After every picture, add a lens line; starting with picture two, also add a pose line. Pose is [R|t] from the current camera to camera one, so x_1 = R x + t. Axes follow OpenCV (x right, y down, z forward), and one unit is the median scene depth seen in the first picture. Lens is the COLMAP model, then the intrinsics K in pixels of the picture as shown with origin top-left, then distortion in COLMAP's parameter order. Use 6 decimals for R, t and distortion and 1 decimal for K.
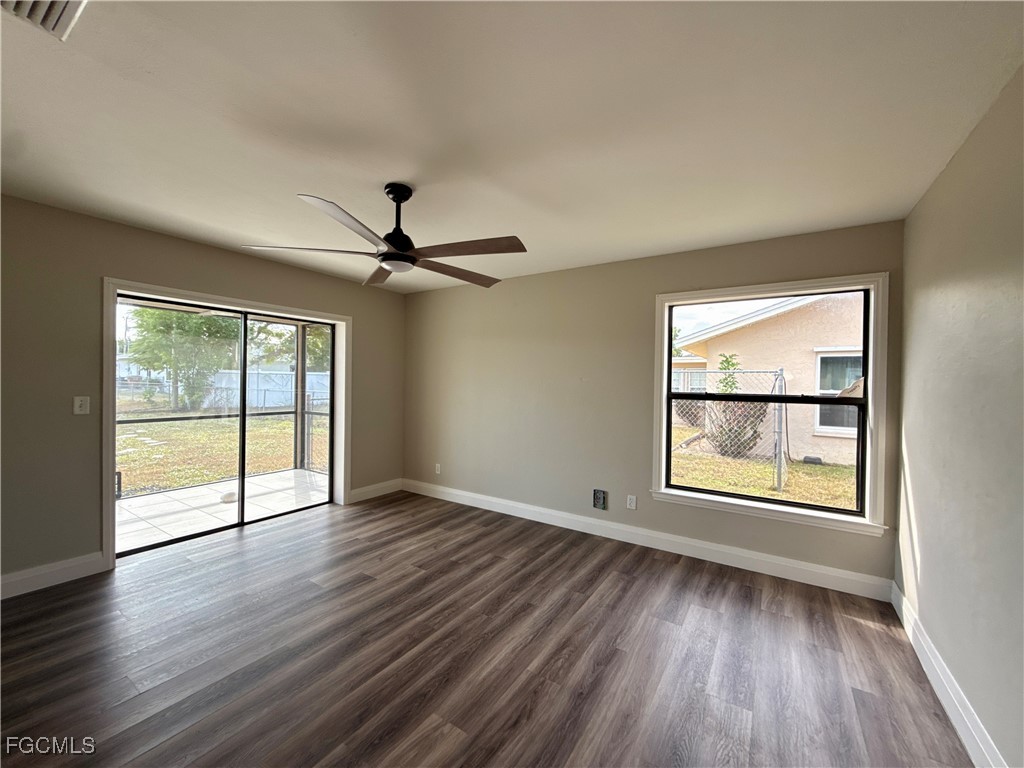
lens RADIAL K [[408.4, 0, 513.2], [0, 408.4, 385.0], [0, 0, 1]] dist [-0.002055, 0.001164]
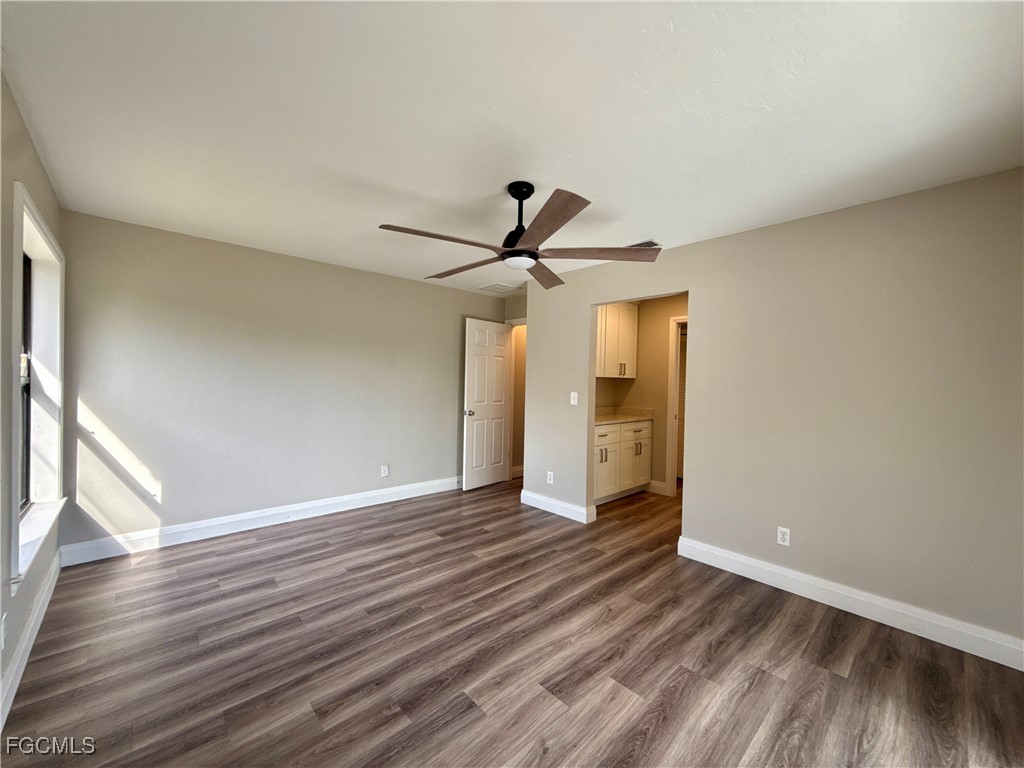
lens RADIAL K [[408.4, 0, 512.2], [0, 408.4, 380.8], [0, 0, 1]] dist [-0.002055, 0.001164]
pose [[-0.969643, -0.040240, 0.241192, -0.491878], [-0.038311, 0.999185, 0.012682, -0.013253], [-0.241506, 0.003056, -0.970395, 1.875781]]
